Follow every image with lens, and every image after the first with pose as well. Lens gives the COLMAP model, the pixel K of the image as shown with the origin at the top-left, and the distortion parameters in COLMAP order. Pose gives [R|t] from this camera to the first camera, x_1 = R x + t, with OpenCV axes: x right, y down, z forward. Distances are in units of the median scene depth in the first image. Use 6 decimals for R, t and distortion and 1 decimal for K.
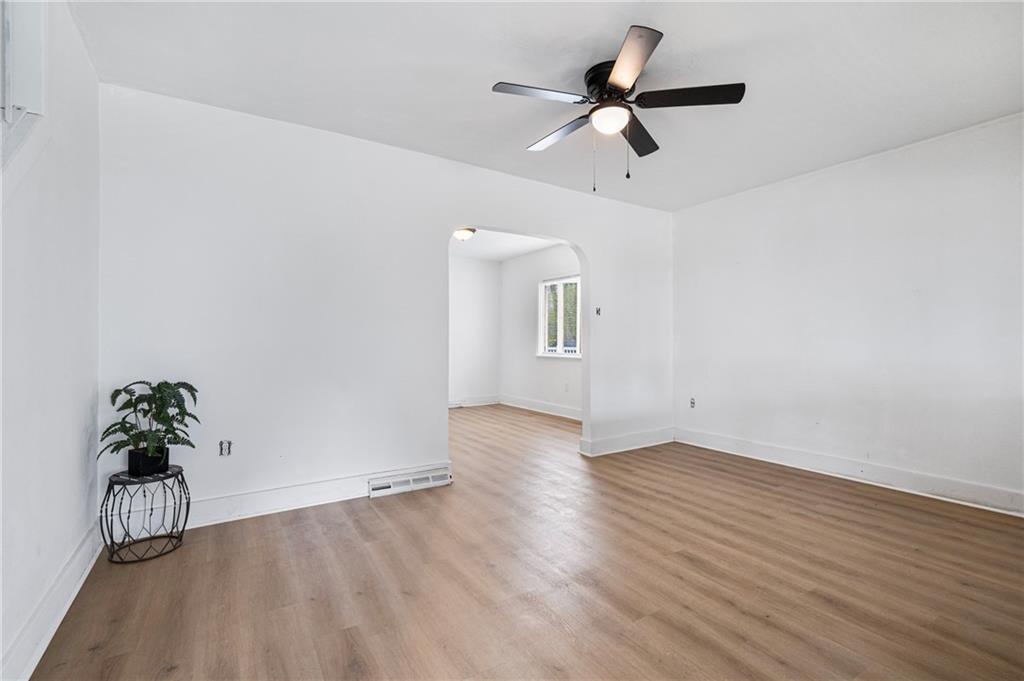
lens RADIAL K [[458.9, 0, 512.0], [0, 458.9, 340.5], [0, 0, 1]] dist [0.001338, 0.000141]
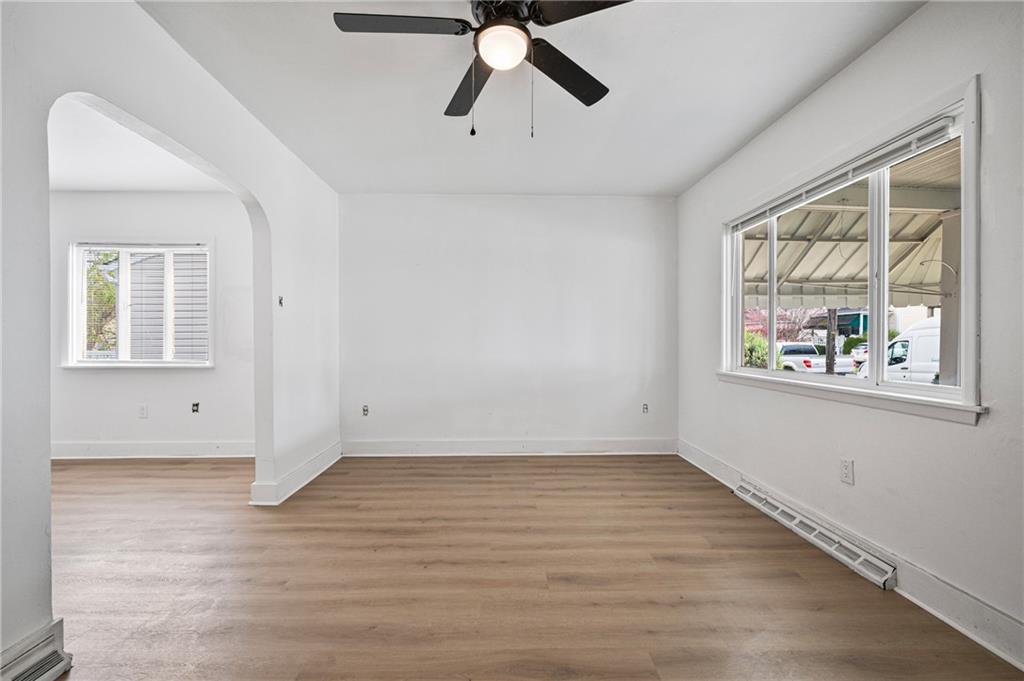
lens RADIAL K [[438.5, 0, 509.4], [0, 438.5, 341.6], [0, 0, 1]] dist [0.000399, -0.000421]
pose [[0.513816, 0.000536, 0.857900, -0.356410], [-0.002251, 0.999997, 0.000724, -0.001292], [-0.857897, -0.002303, 0.513816, 0.540454]]
